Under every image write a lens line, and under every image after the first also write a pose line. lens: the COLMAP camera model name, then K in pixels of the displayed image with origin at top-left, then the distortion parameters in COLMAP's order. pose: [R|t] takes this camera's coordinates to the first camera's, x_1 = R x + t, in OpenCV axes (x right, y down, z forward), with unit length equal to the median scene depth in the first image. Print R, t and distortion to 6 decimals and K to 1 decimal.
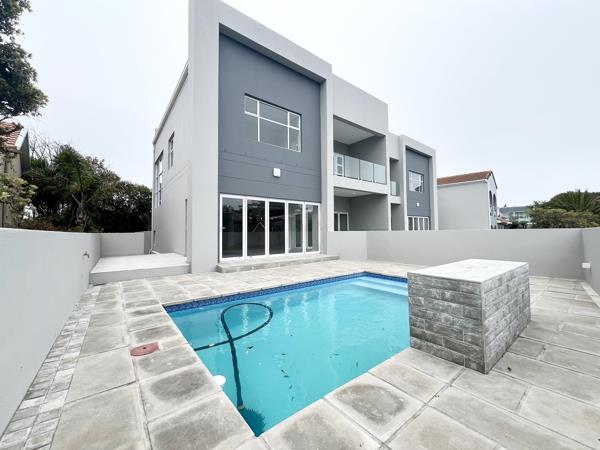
lens RADIAL K [[240.2, 0, 300.0], [0, 240.2, 225.0], [0, 0, 1]] dist [-0.002099, -0.000101]
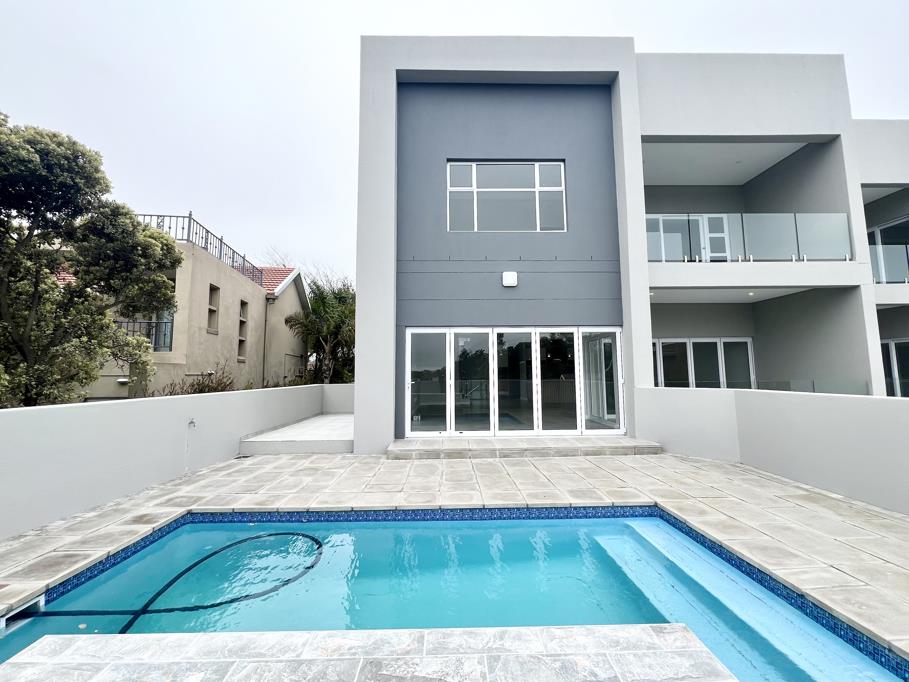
lens RADIAL K [[372.2, 0, 454.5], [0, 372.2, 341.0], [0, 0, 1]] dist [-0.001735, -0.000351]
pose [[0.802110, -0.052444, -0.594868, 0.272561], [0.019773, 0.997923, -0.061315, -0.026381], [0.596848, 0.037419, 0.801481, 0.232431]]
